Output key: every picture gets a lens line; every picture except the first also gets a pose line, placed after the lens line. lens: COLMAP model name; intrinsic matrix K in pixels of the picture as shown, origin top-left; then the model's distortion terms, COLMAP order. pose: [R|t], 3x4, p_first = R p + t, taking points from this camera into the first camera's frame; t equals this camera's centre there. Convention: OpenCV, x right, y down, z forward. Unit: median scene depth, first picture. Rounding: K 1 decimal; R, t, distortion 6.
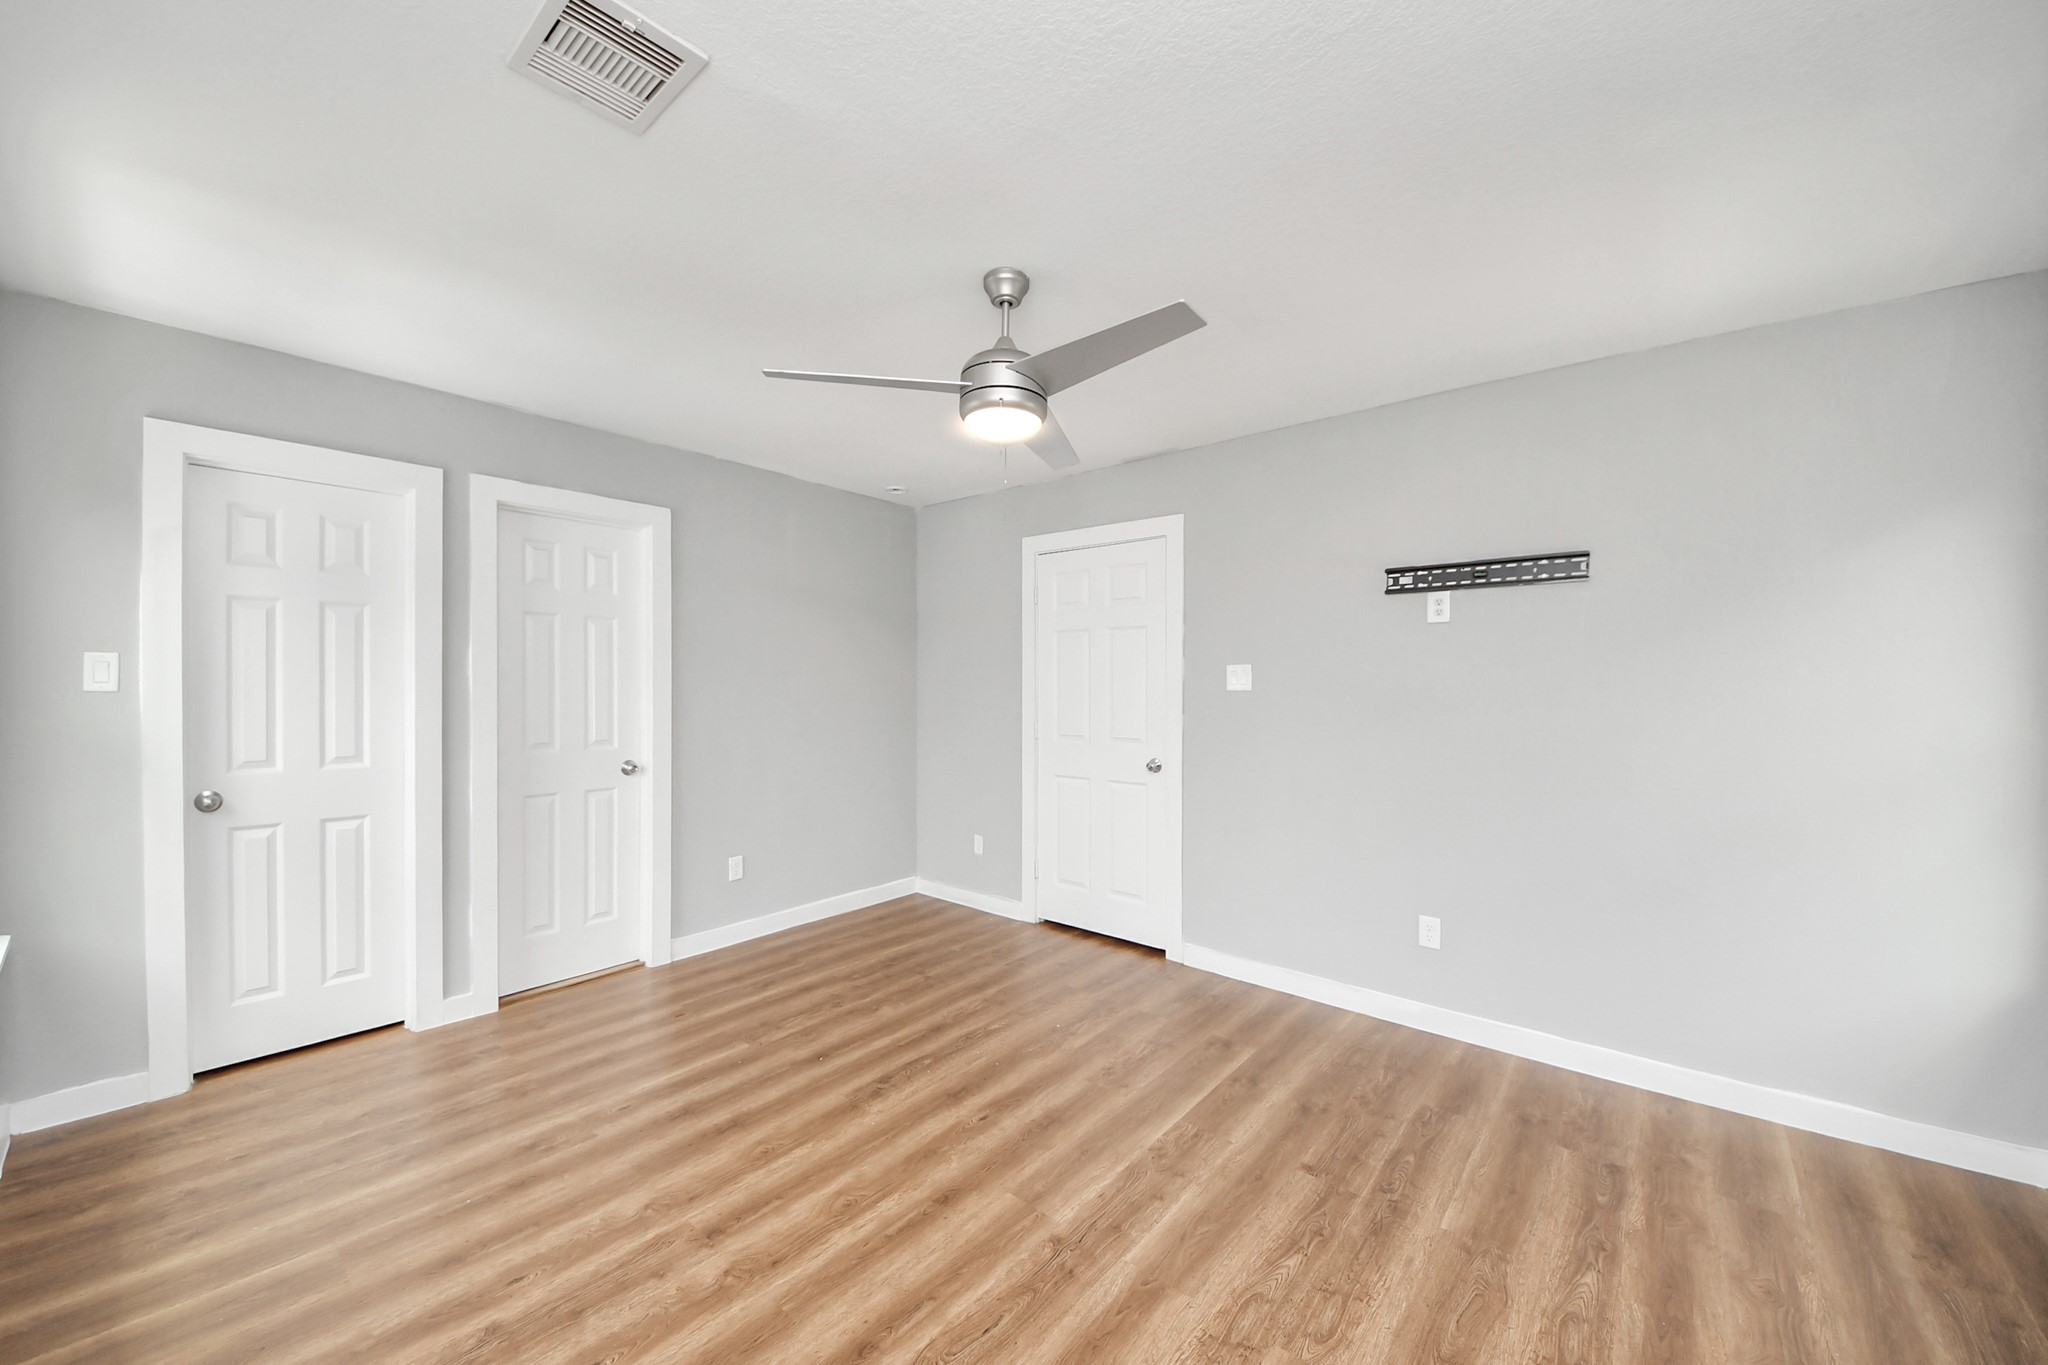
lens RADIAL K [[808.4, 0, 1038.6], [0, 808.4, 693.4], [0, 0, 1]] dist [0.055661, -0.038980]
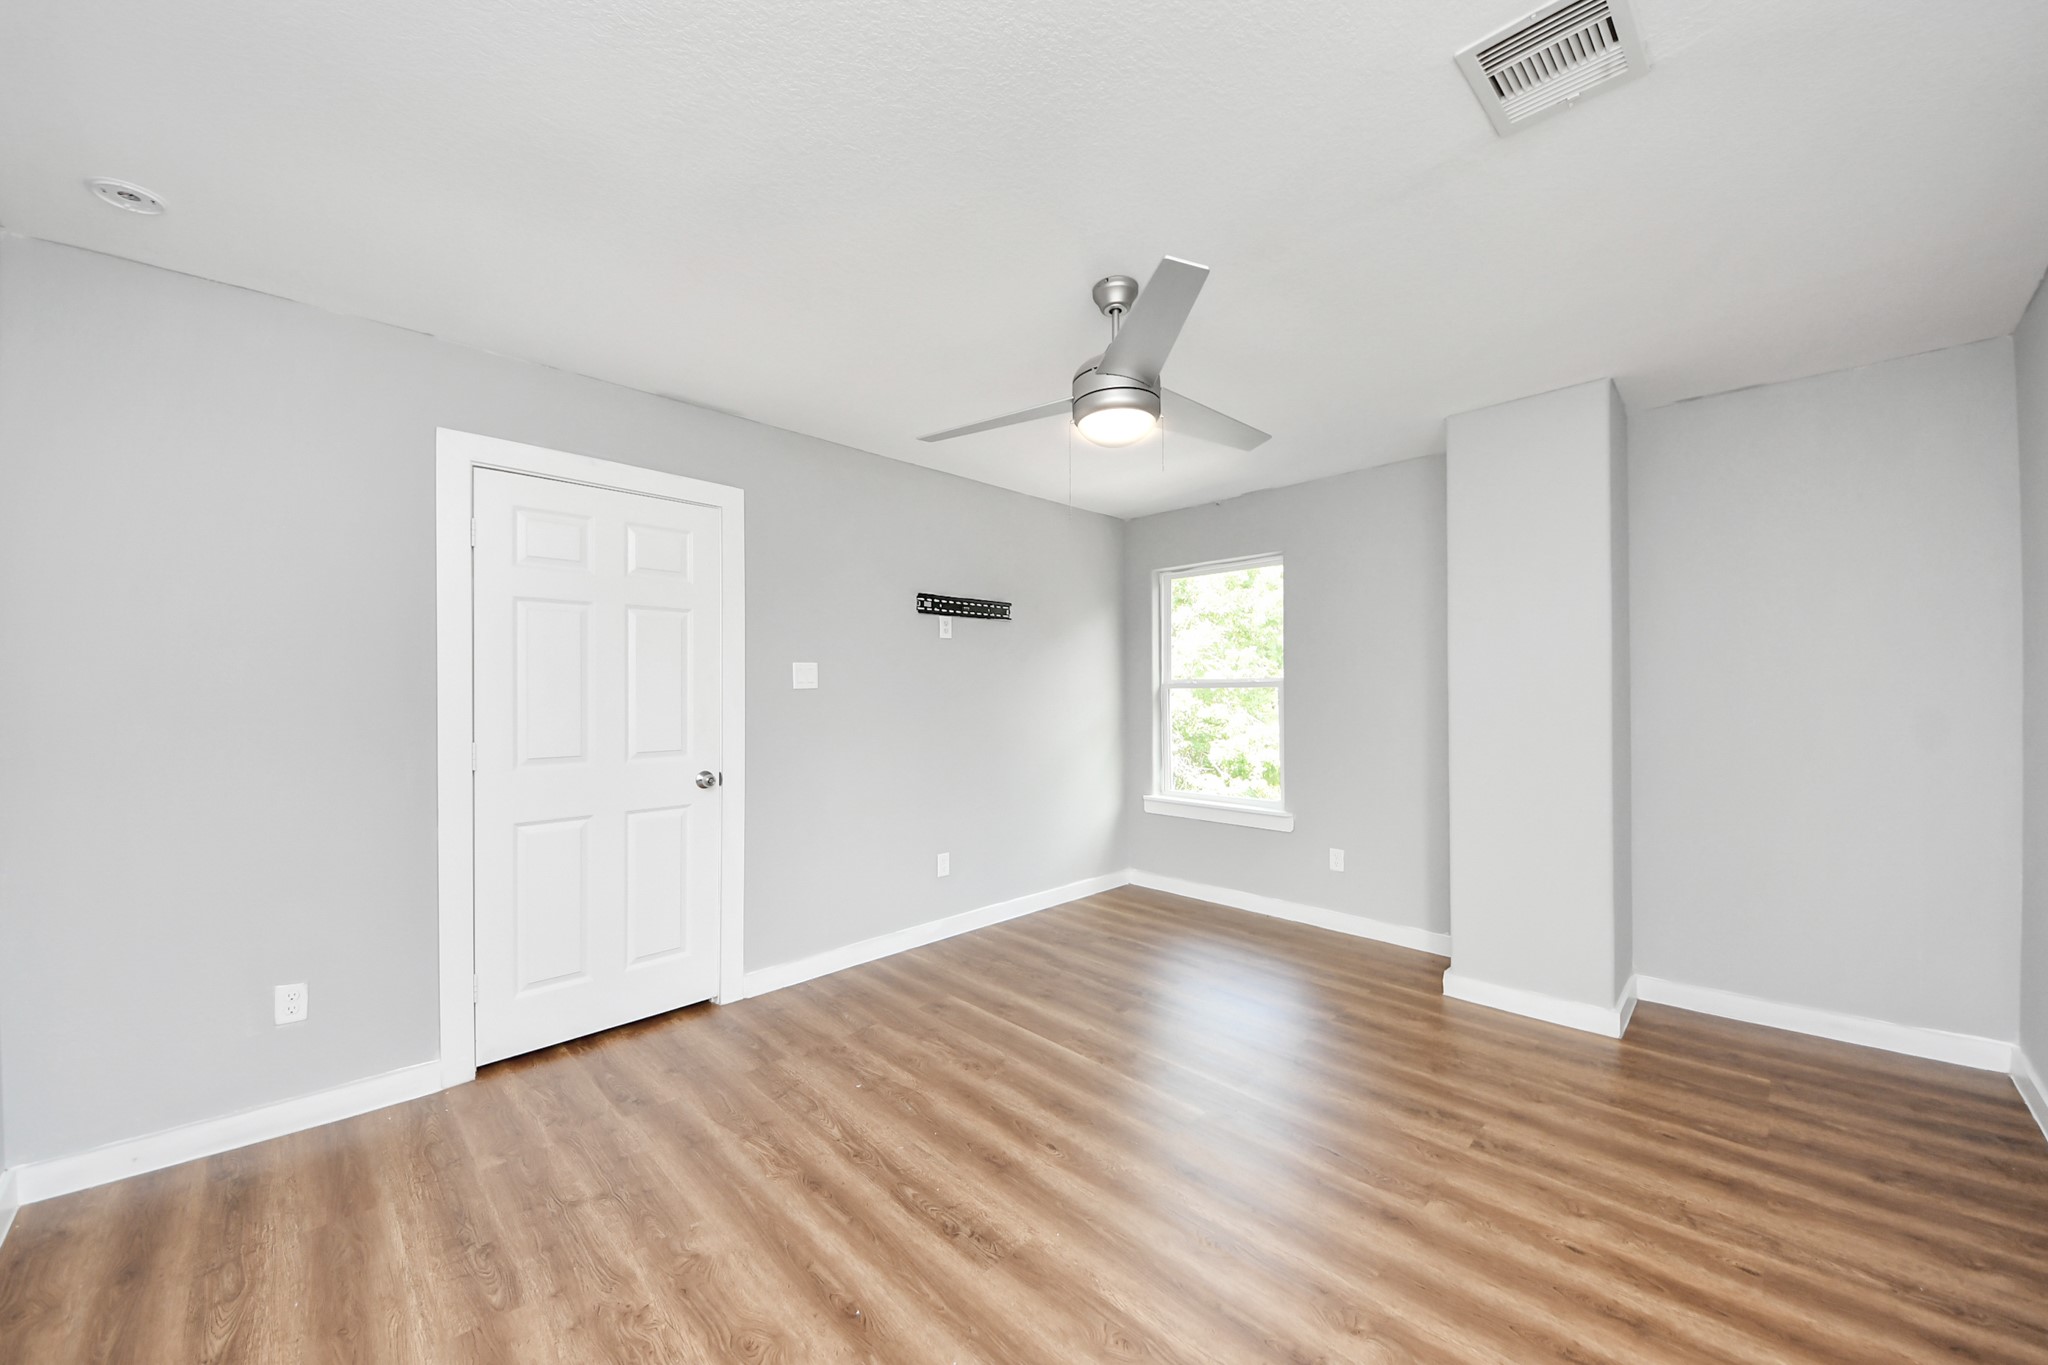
lens RADIAL K [[719.6, 0, 1026.4], [0, 719.6, 689.2], [0, 0, 1]] dist [0.034944, -0.024540]
pose [[0.084727, 0.000024, 0.996404, -0.849500], [0.015957, 0.999872, -0.001381, 0.003894], [-0.996276, 0.016017, 0.084715, 0.910709]]
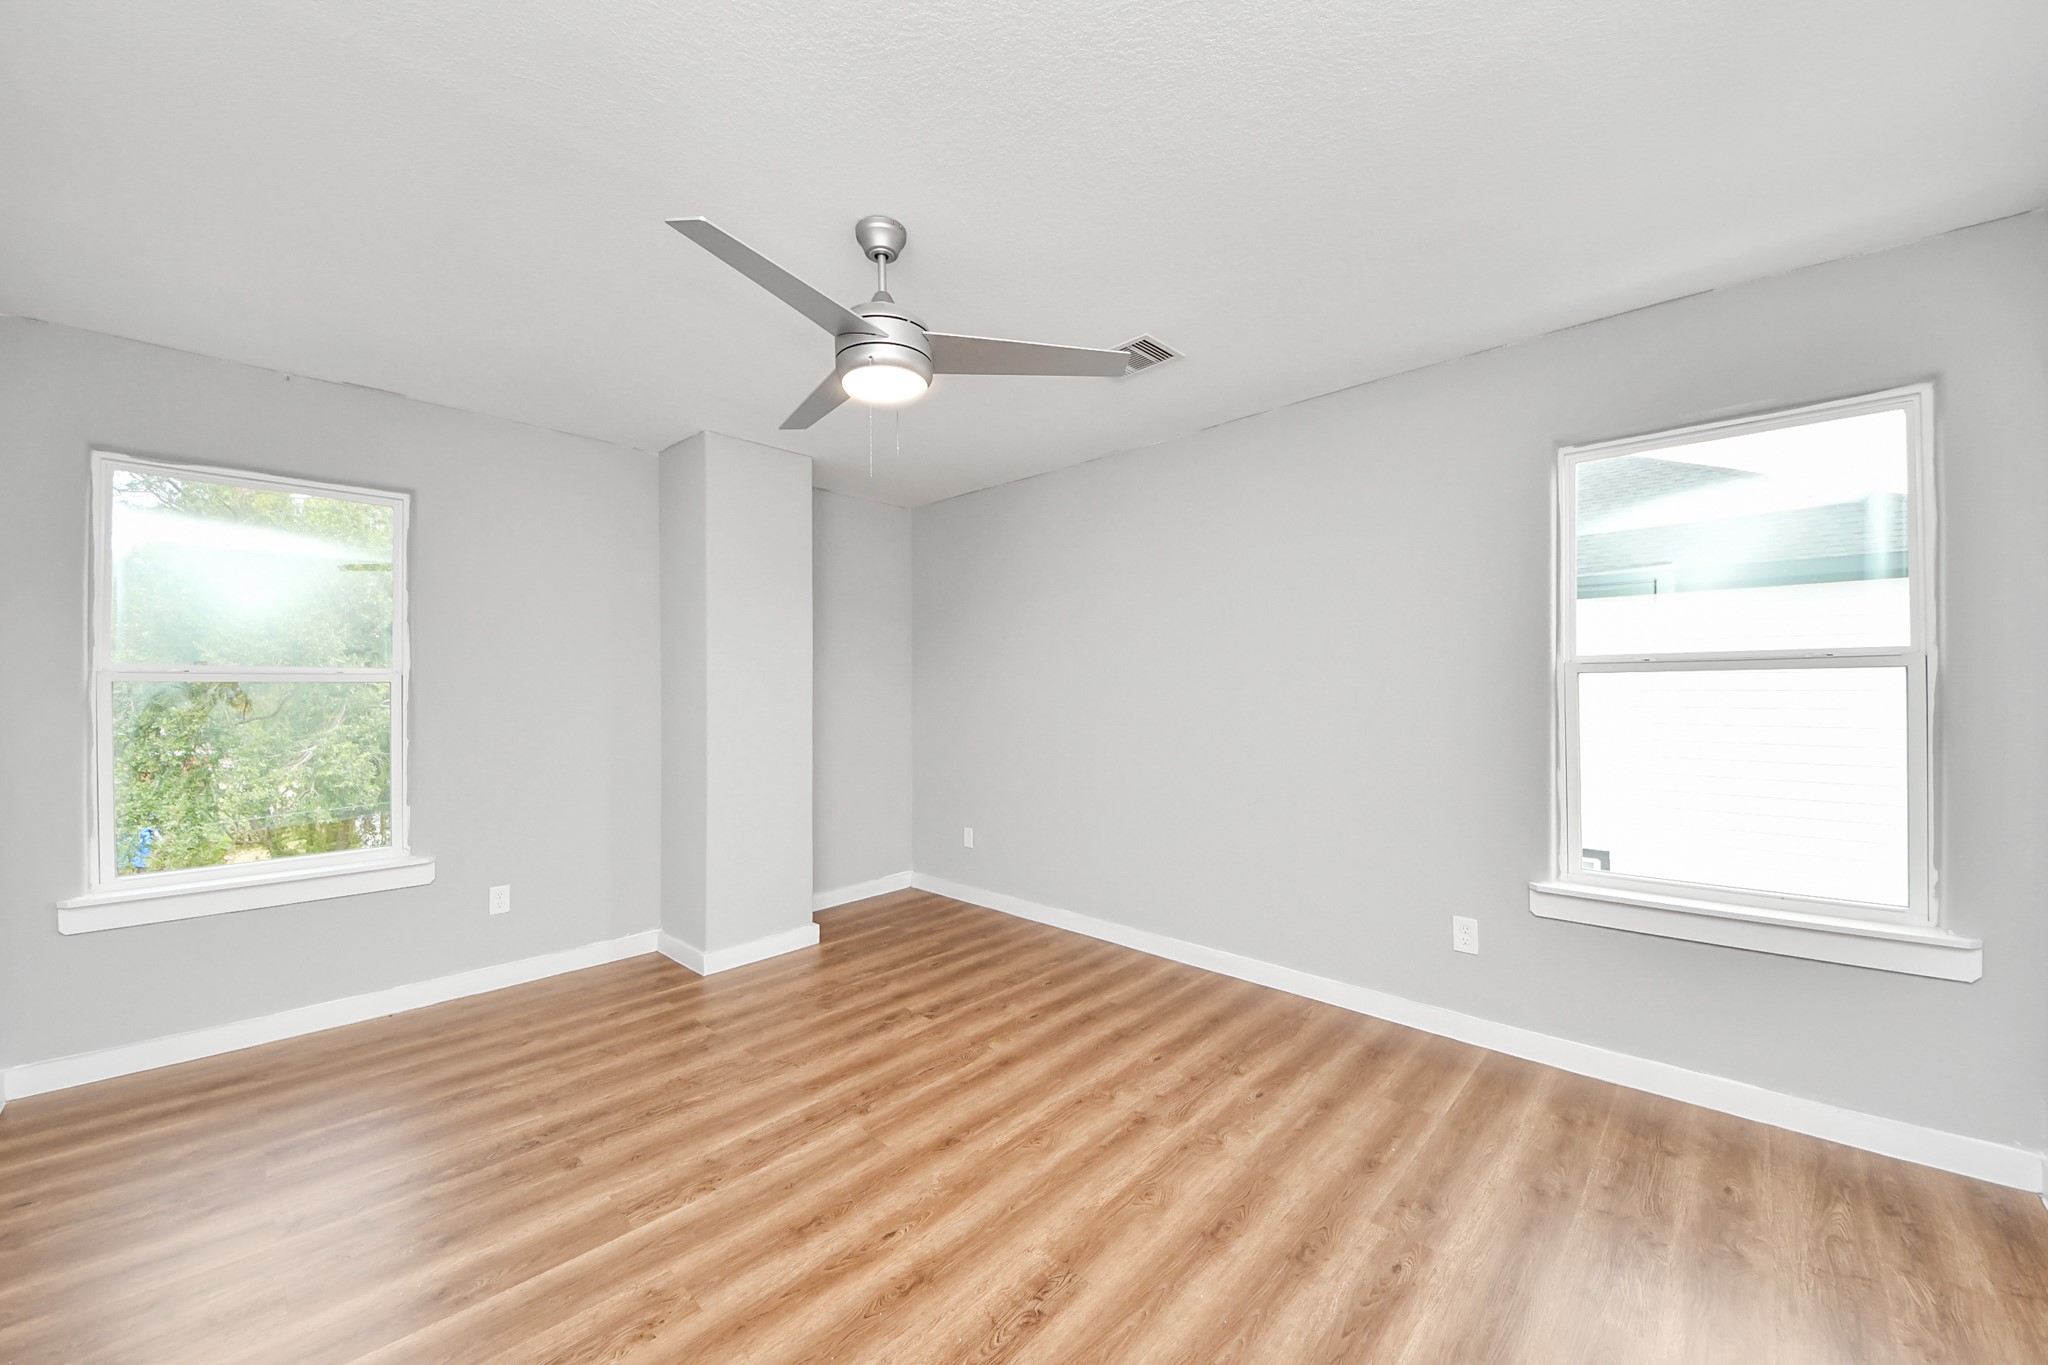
lens RADIAL K [[756.1, 0, 1029.1], [0, 756.1, 677.1], [0, 0, 1]] dist [0.030443, -0.024280]
pose [[-0.997887, 0.001554, 0.064960, -0.231771], [0.001144, 0.999979, -0.006350, 0.010274], [-0.064969, -0.006262, -0.997868, 1.624459]]
